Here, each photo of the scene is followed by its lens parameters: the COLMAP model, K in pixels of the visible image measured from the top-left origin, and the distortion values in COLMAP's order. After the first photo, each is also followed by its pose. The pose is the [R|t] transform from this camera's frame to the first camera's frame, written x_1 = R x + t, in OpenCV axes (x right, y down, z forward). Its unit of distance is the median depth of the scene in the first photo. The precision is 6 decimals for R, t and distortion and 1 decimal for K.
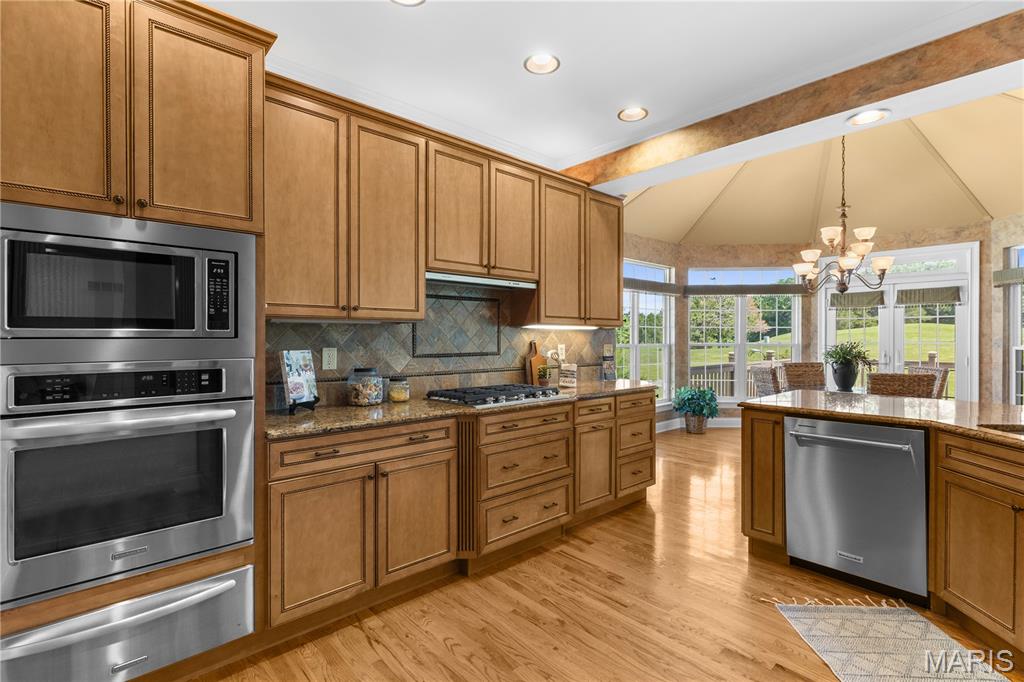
lens RADIAL K [[465.6, 0, 513.2], [0, 465.6, 338.1], [0, 0, 1]] dist [0.000081, -0.000793]
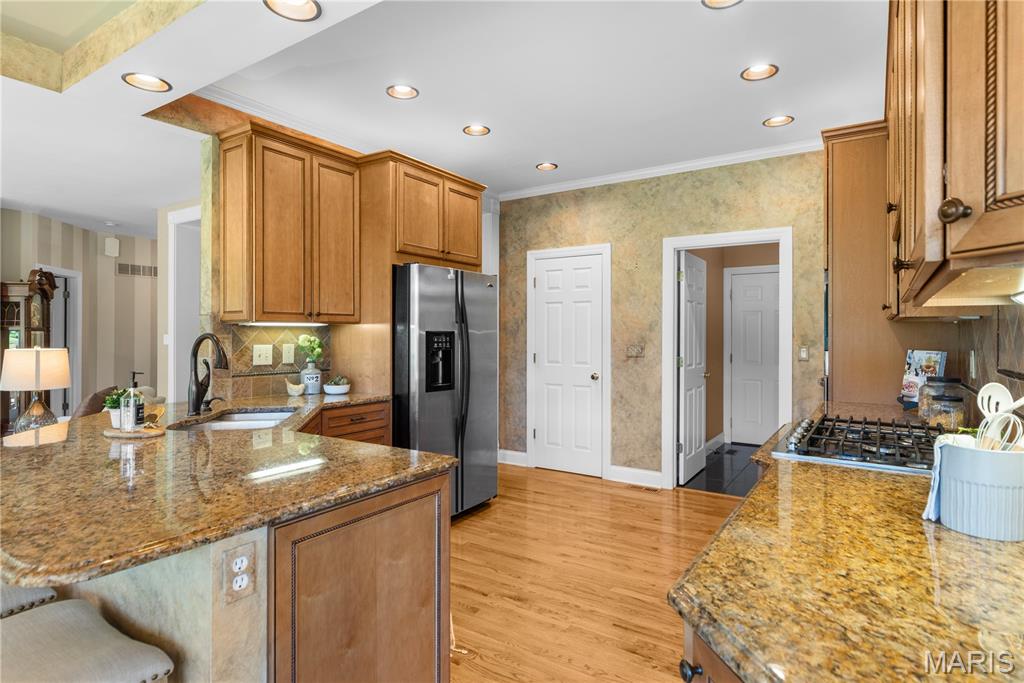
lens RADIAL K [[543.5, 0, 519.3], [0, 543.5, 335.1], [0, 0, 1]] dist [-0.003038, -0.000829]
pose [[-0.962448, -0.001656, -0.271460, 0.593003], [-0.001821, 0.999998, 0.000353, -0.005203], [0.271459, 0.000834, -0.962450, 1.613995]]
